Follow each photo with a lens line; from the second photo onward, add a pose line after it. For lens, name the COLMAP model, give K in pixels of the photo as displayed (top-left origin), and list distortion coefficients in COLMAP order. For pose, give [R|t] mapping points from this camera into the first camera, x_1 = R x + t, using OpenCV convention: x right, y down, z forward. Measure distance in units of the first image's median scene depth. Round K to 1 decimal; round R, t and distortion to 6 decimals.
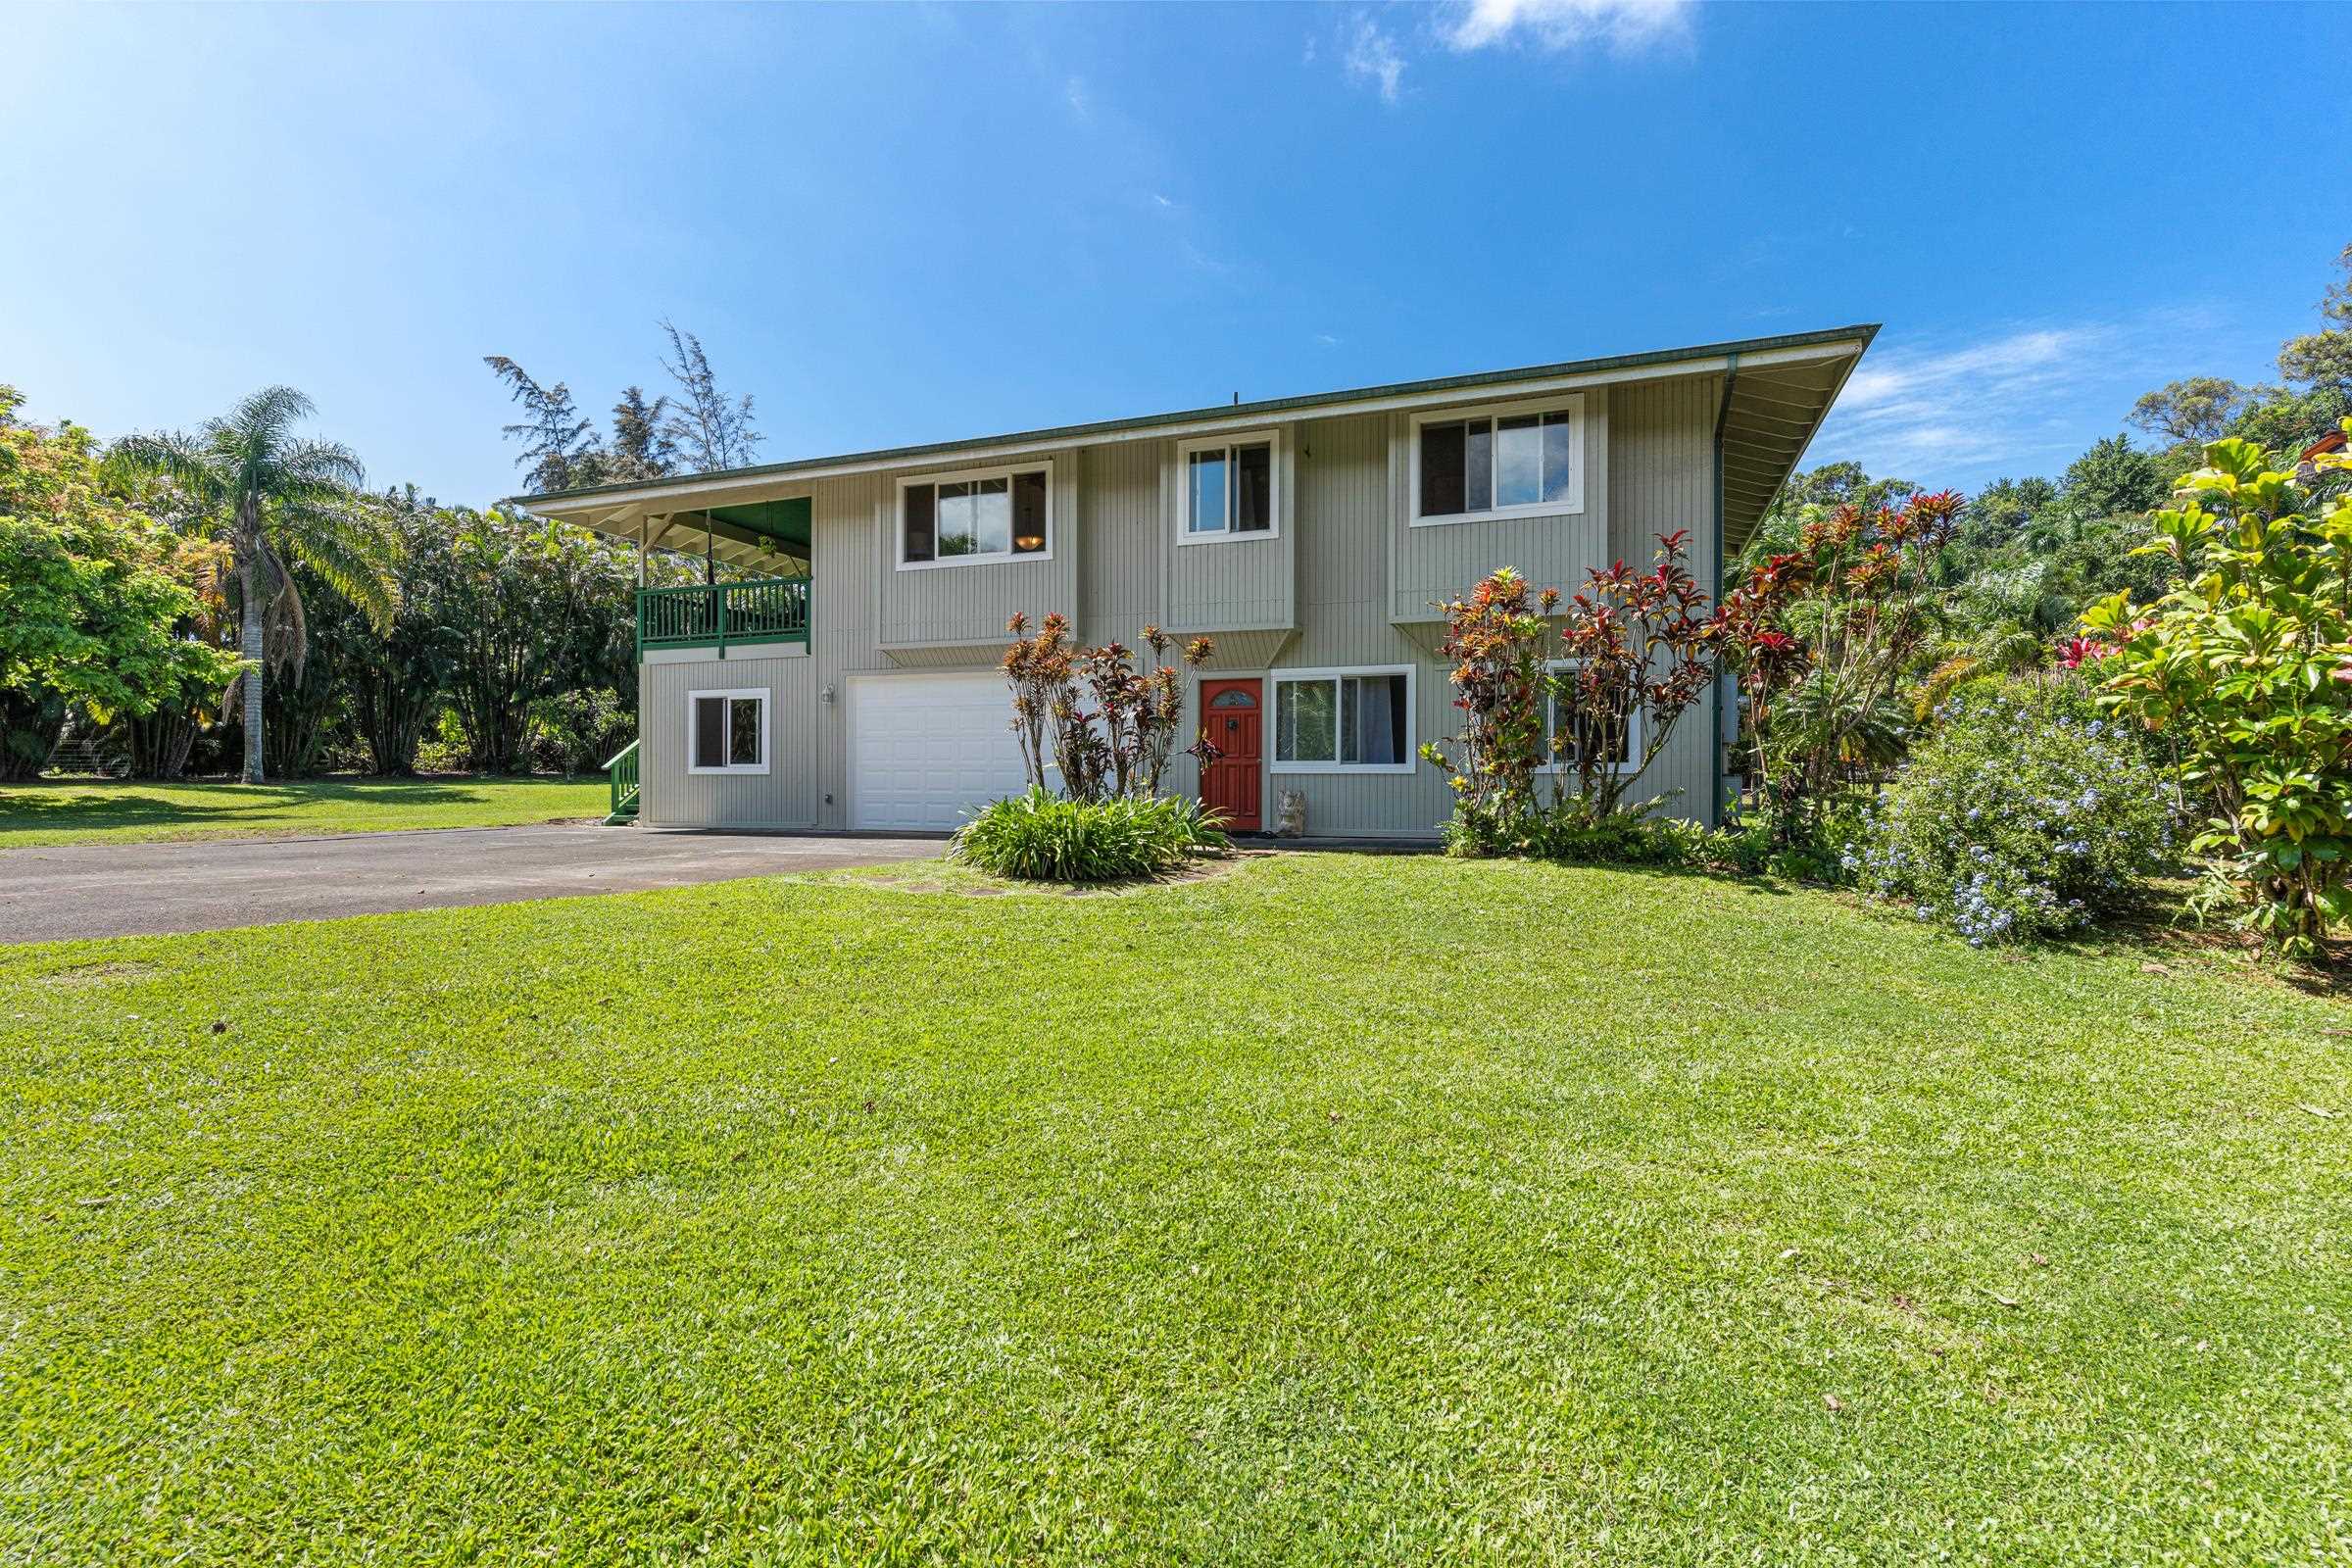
lens RADIAL K [[1152.7, 0, 1176.0], [0, 1152.7, 784.0], [0, 0, 1]] dist [-0.001934, -0.000175]
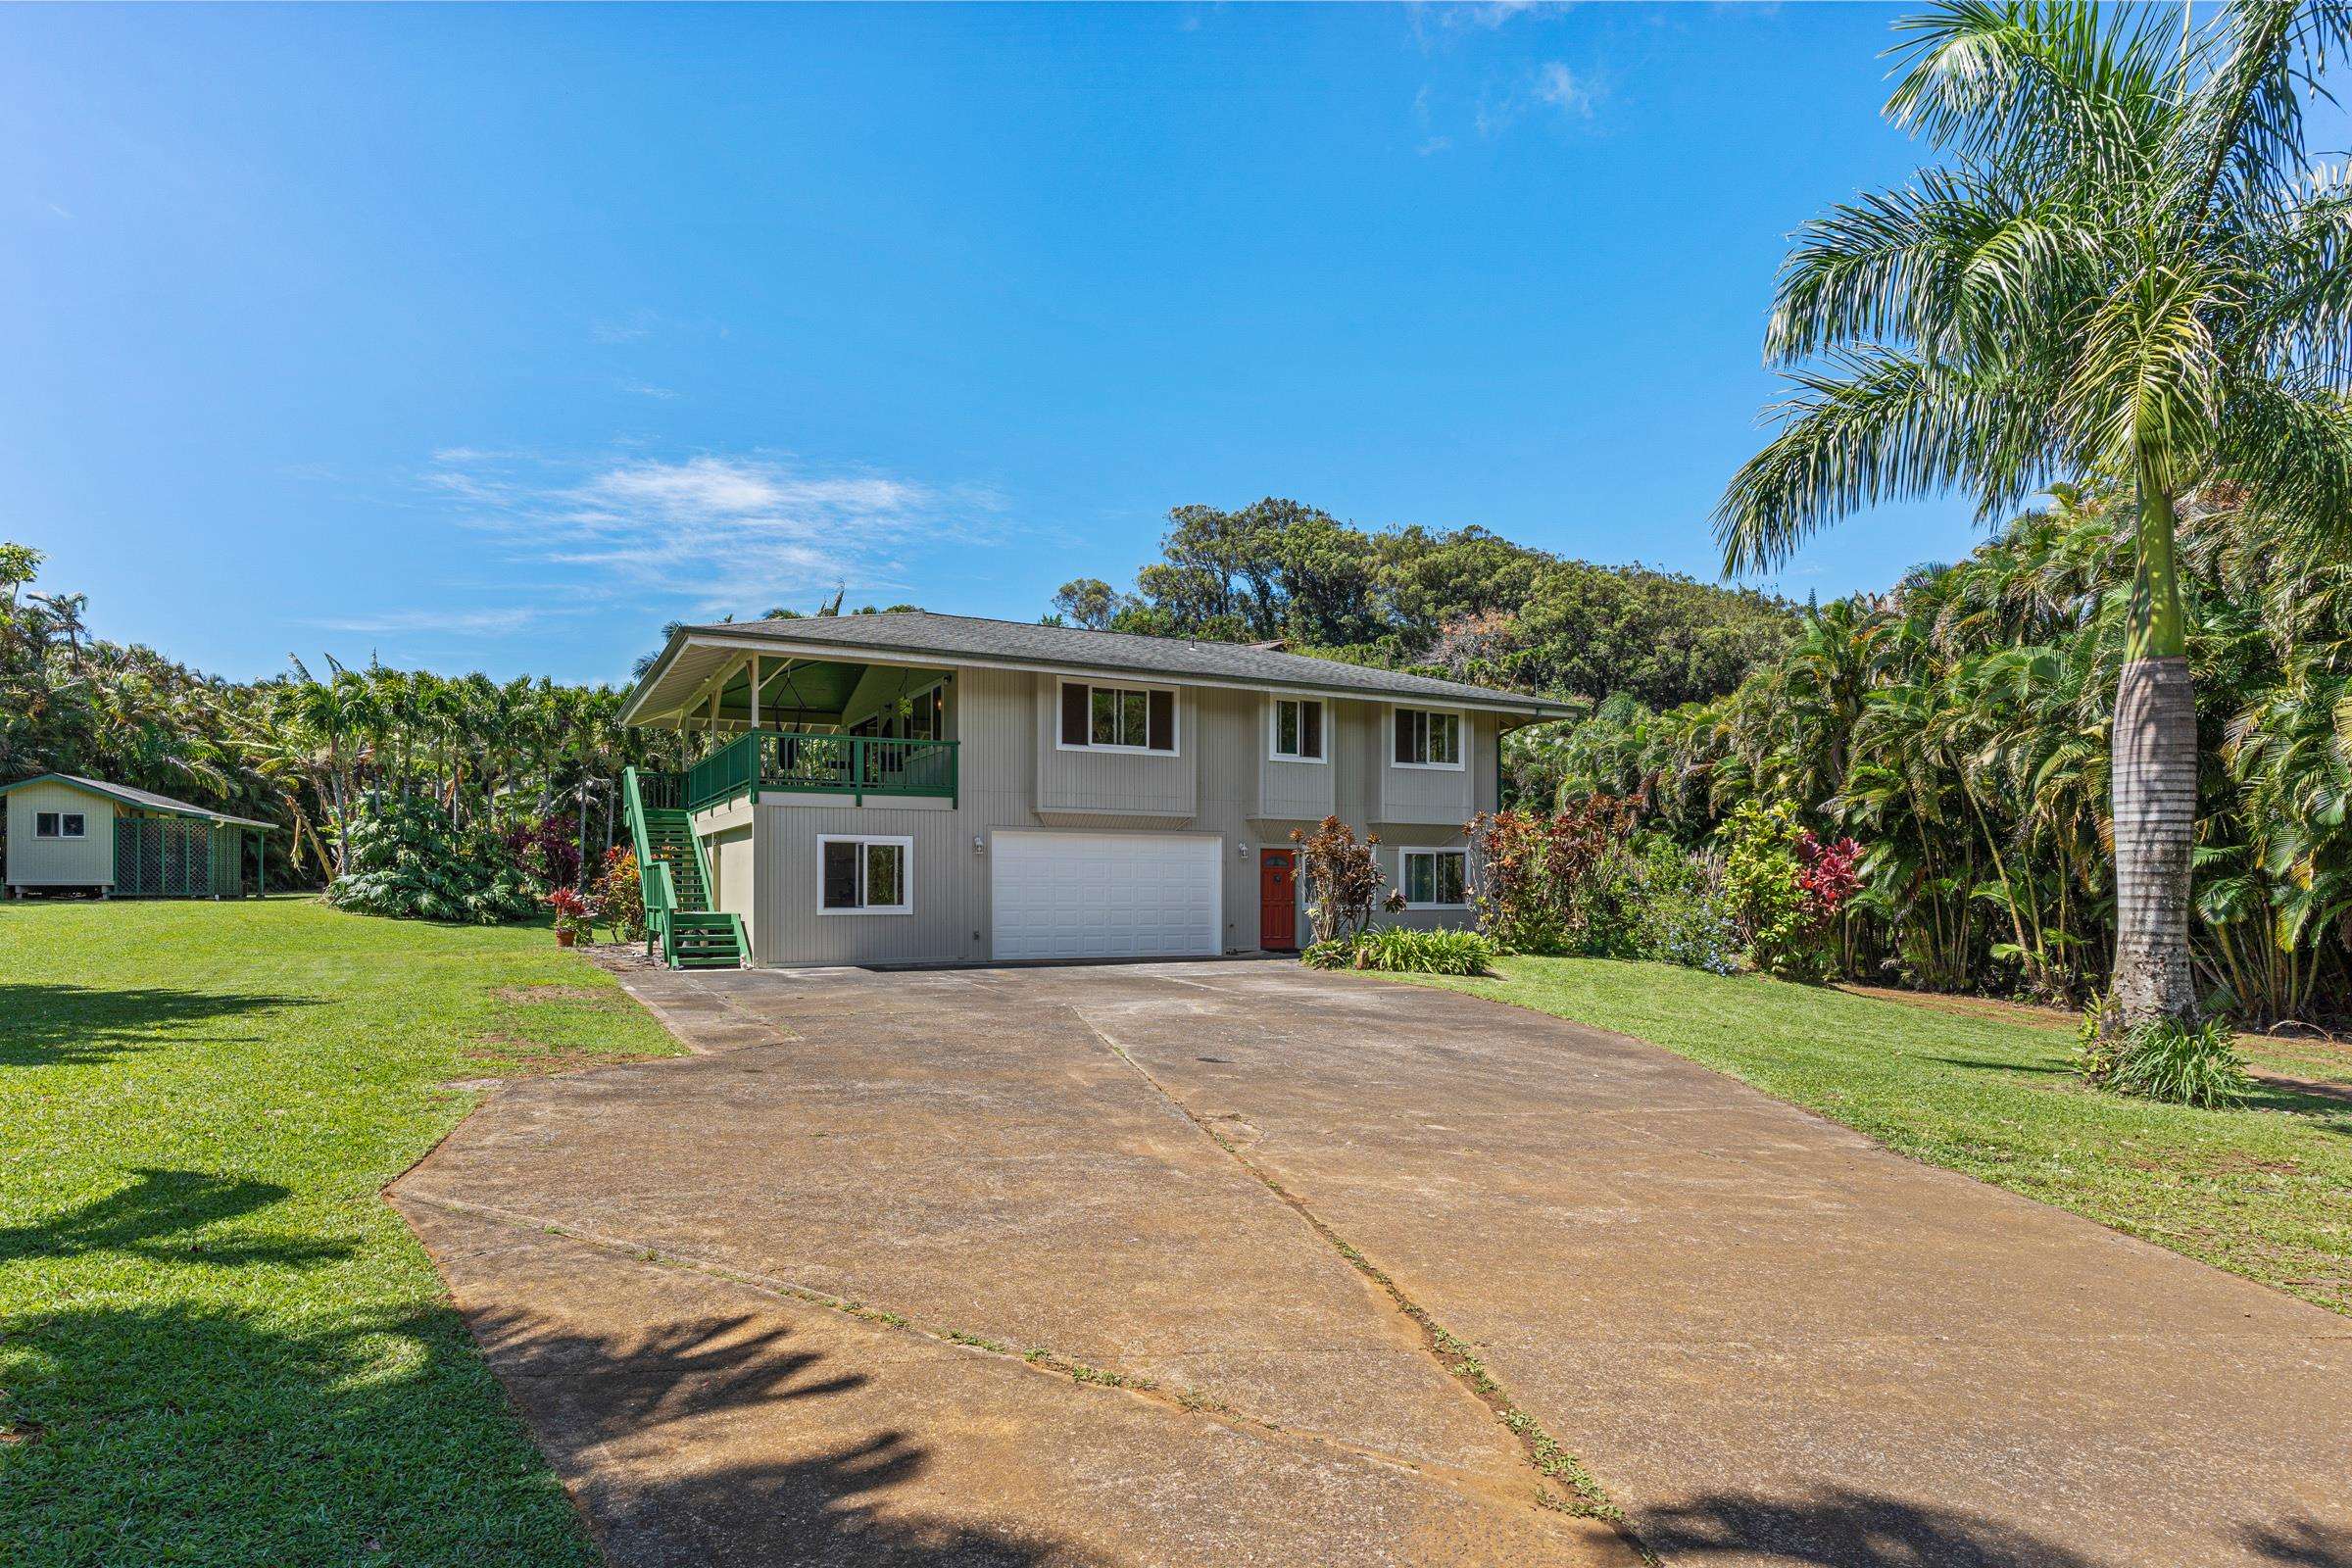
lens RADIAL K [[1152.7, 0, 1176.0], [0, 1152.7, 784.0], [0, 0, 1]] dist [-0.001934, -0.000175]
pose [[0.680775, 0.060576, 0.729984, -1.013553], [-0.006475, 0.997033, -0.076699, -0.050850], [-0.732464, 0.047488, 0.679147, 0.054681]]
